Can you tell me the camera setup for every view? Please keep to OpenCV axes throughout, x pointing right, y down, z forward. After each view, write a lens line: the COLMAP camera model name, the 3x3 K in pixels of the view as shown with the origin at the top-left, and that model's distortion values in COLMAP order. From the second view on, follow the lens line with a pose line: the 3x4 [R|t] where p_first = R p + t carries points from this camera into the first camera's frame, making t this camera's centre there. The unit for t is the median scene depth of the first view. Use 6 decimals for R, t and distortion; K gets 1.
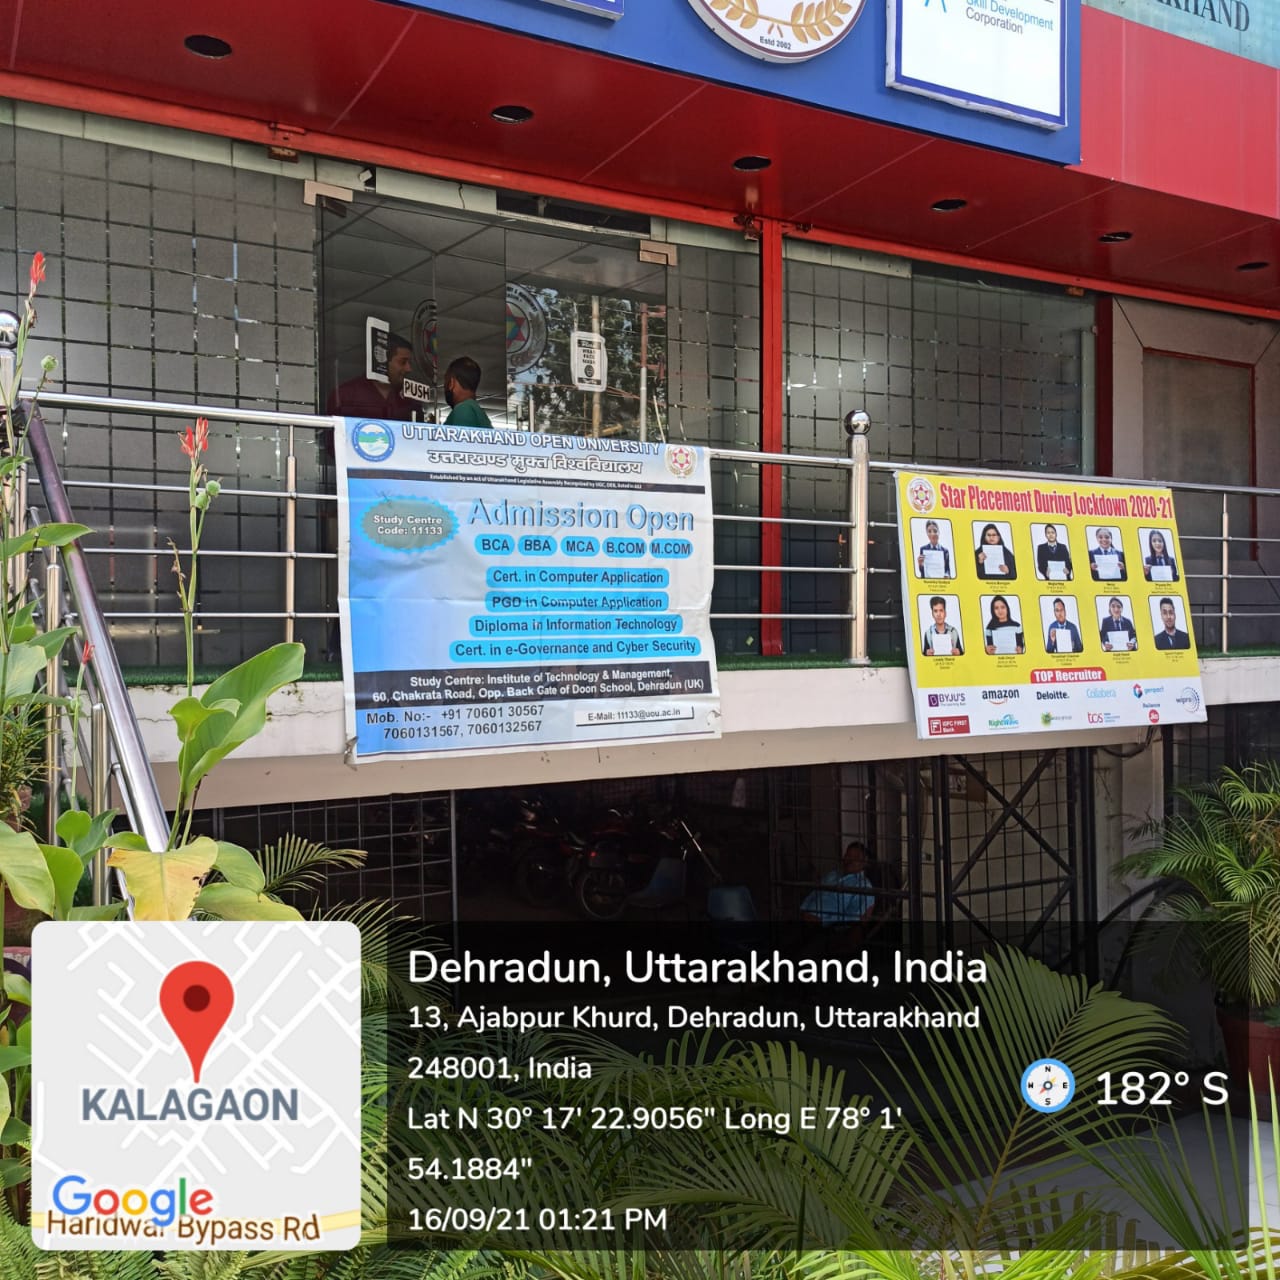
lens RADIAL K [[1261.1, 0, 640.0], [0, 1261.1, 640.0], [0, 0, 1]] dist [0.027224, -0.002276]
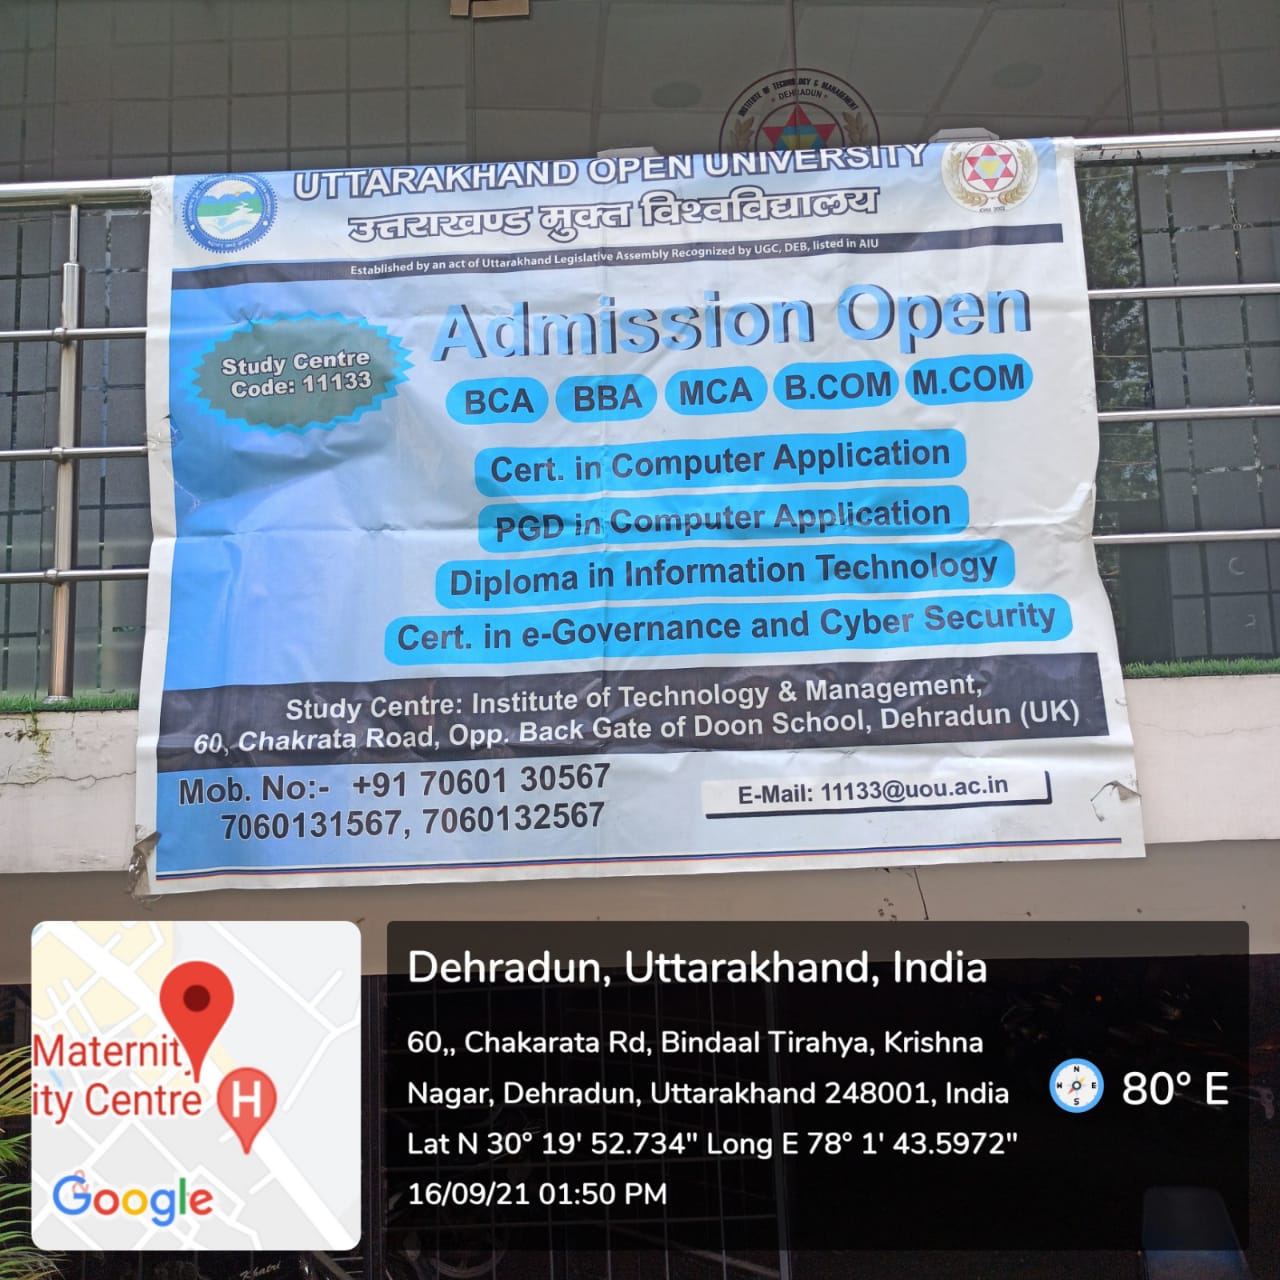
lens RADIAL K [[1261.1, 0, 640.0], [0, 1261.1, 640.0], [0, 0, 1]] dist [0.027224, -0.002276]
pose [[0.846617, -0.086262, -0.525165, 0.143062], [0.017718, 0.990798, -0.134182, 0.063471], [0.531908, 0.104296, 0.840355, 0.621372]]
